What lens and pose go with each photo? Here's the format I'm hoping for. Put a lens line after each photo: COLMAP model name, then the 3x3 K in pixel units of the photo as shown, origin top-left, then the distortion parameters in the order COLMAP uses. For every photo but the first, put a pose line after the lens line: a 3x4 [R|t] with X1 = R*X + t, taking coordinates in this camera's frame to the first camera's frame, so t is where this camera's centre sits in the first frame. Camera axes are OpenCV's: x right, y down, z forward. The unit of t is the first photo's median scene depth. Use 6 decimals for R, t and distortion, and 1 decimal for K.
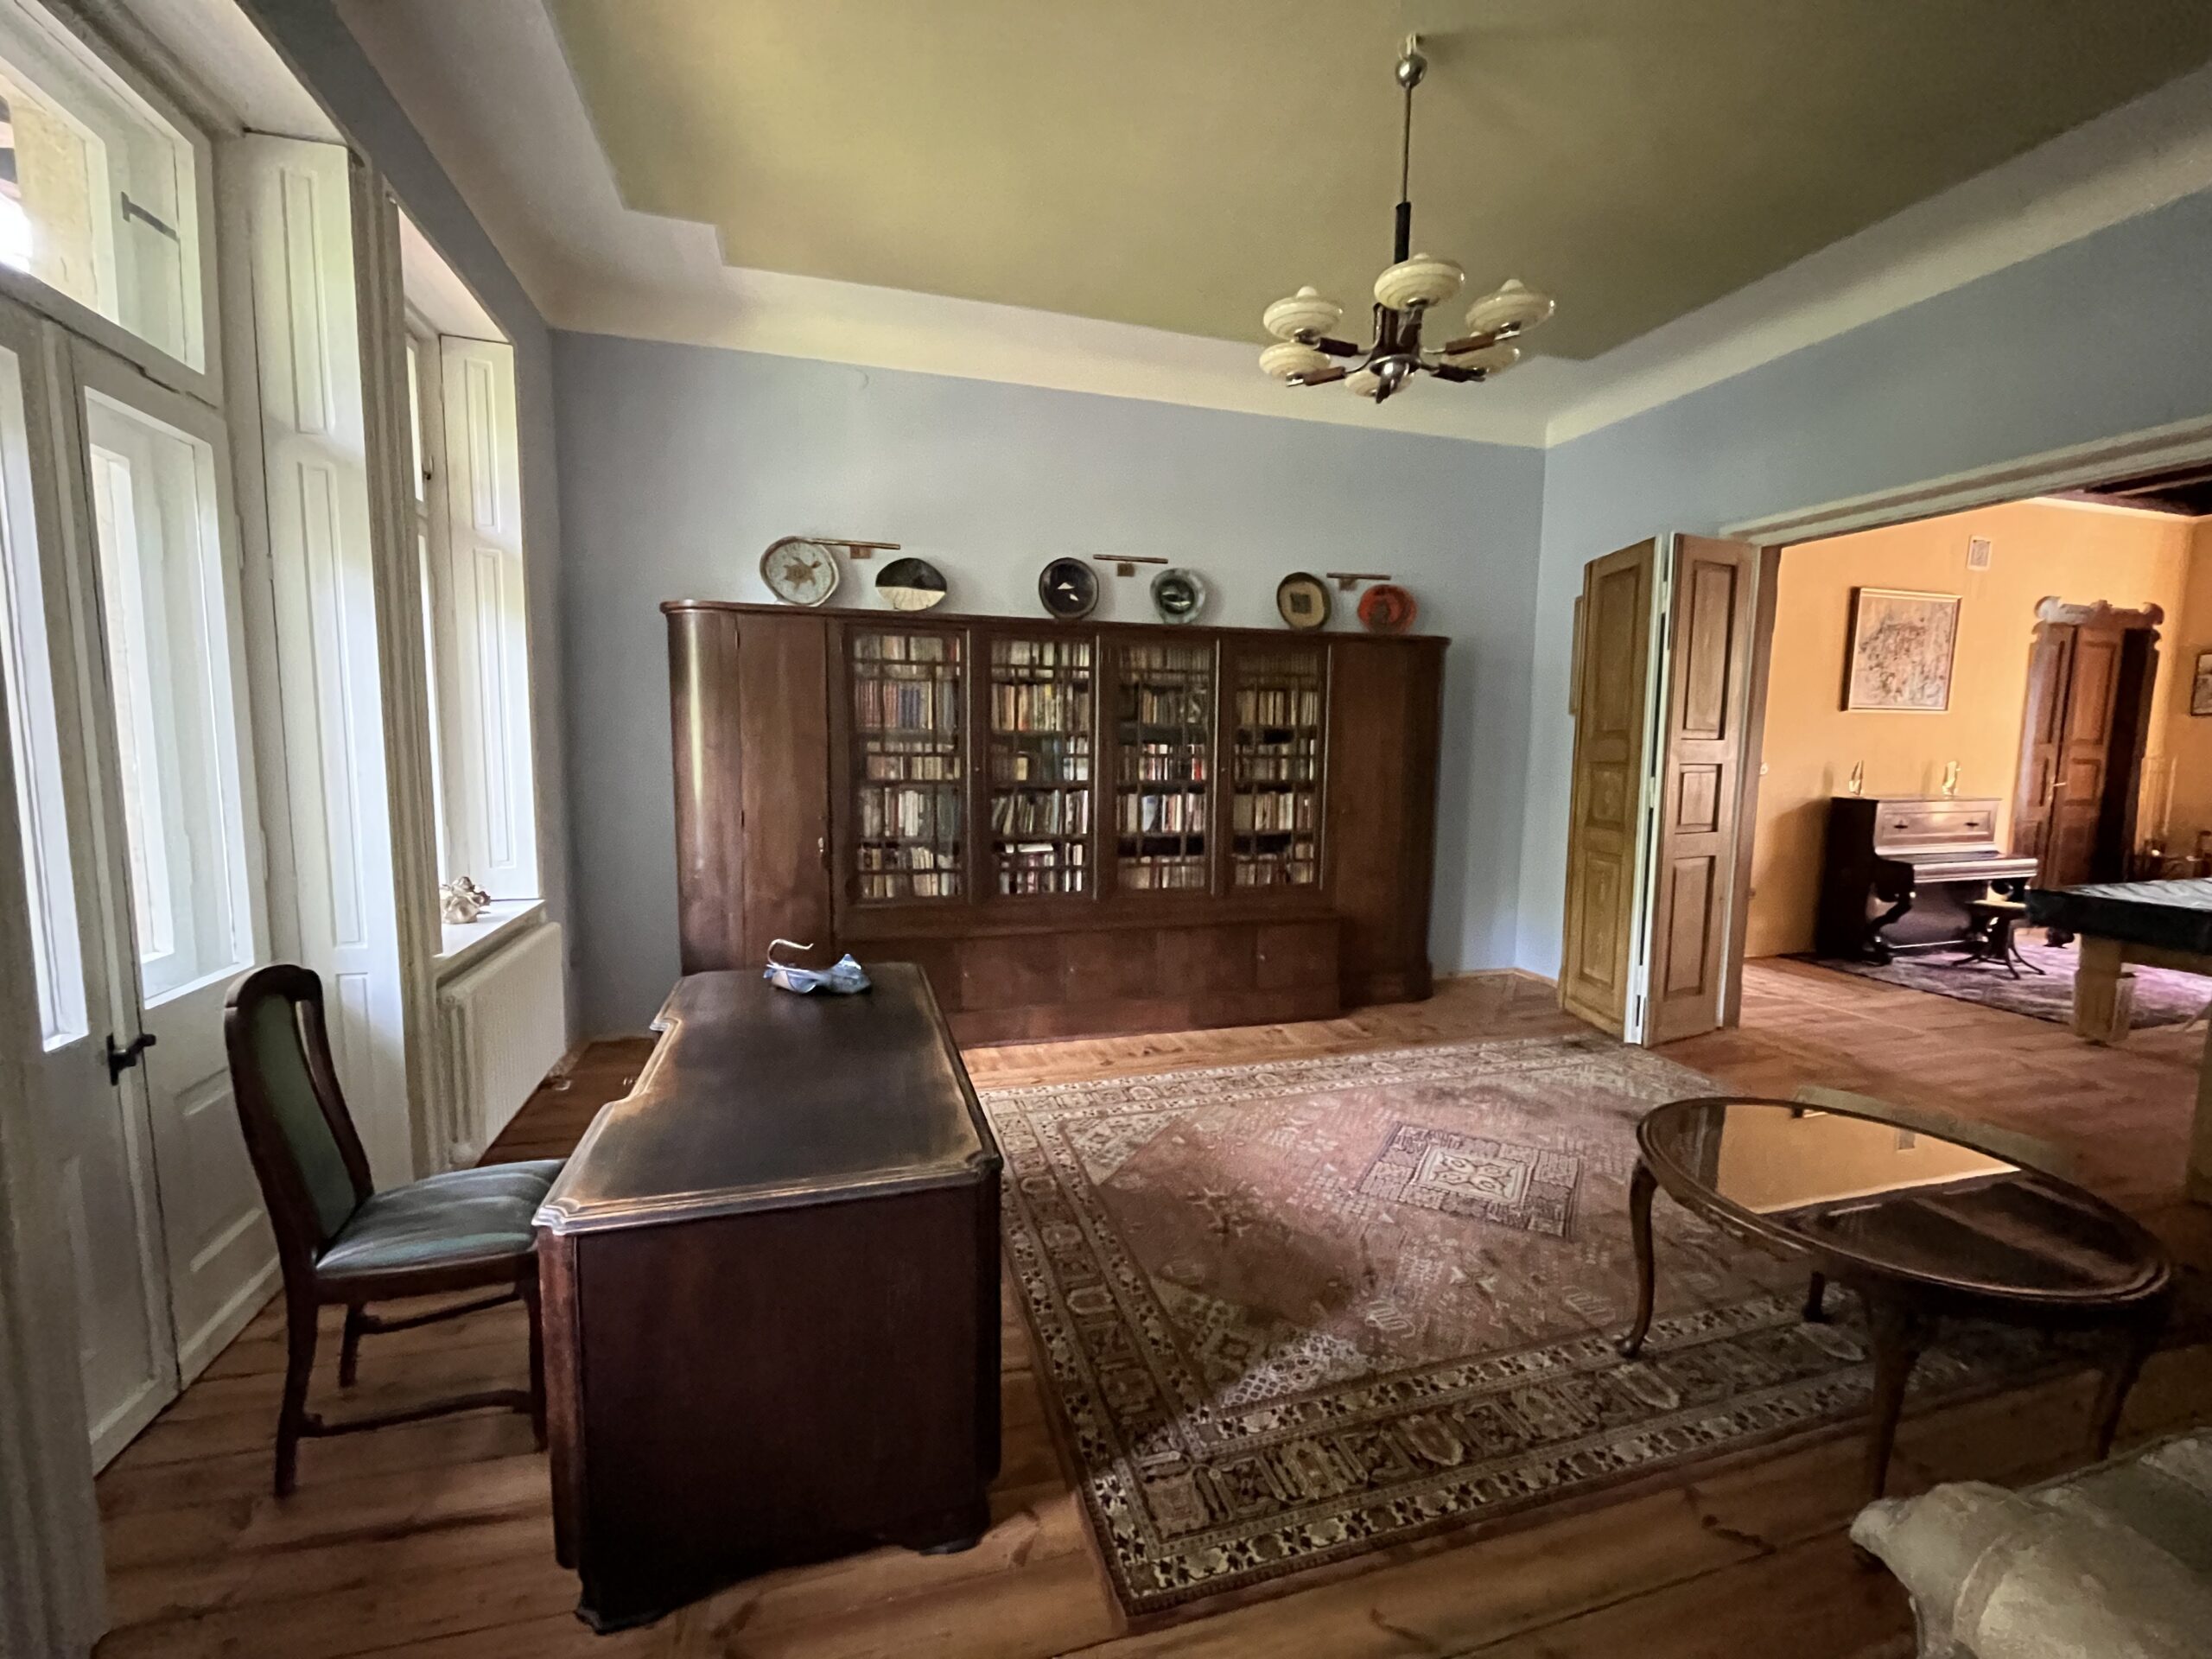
lens RADIAL K [[905.7, 0, 1095.9], [0, 905.7, 830.4], [0, 0, 1]] dist [-0.001650, -0.000810]
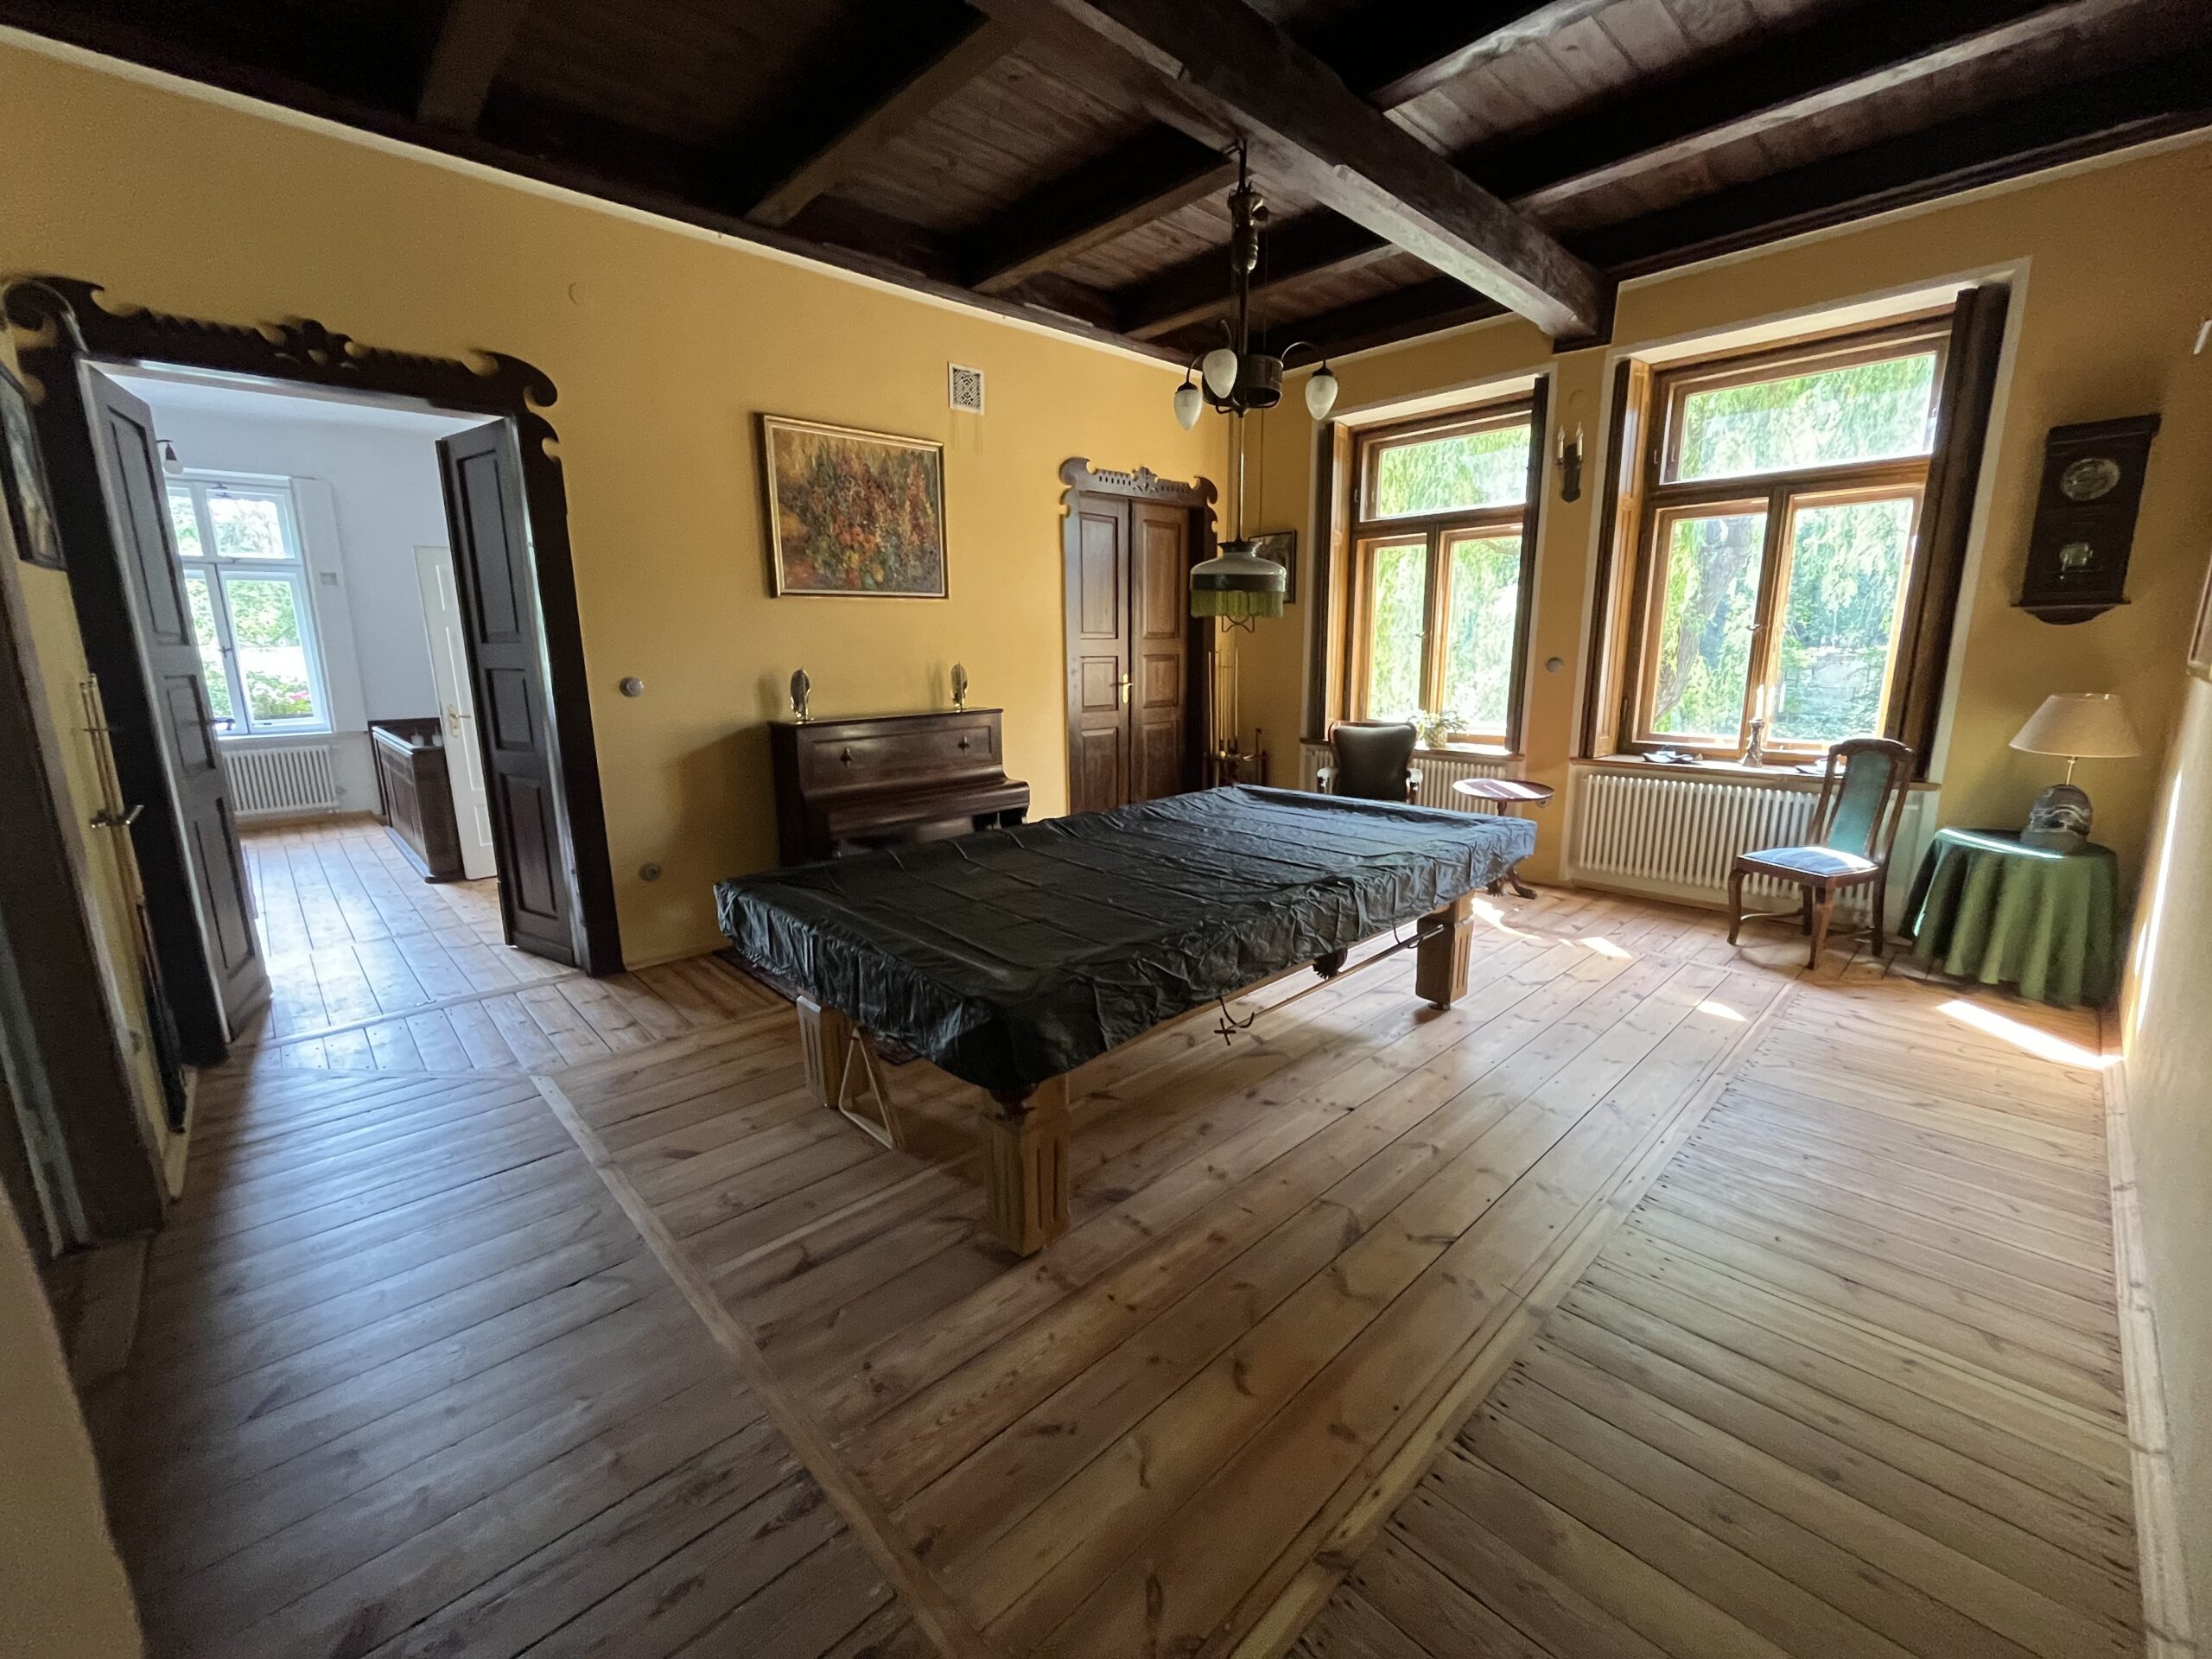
lens RADIAL K [[905.7, 0, 1095.9], [0, 905.7, 830.4], [0, 0, 1]] dist [-0.001650, -0.000810]
pose [[0.889534, -0.114521, 0.442283, 0.635930], [0.069451, 0.990719, 0.116845, -0.015993], [-0.451560, -0.073220, 0.889232, 0.219675]]
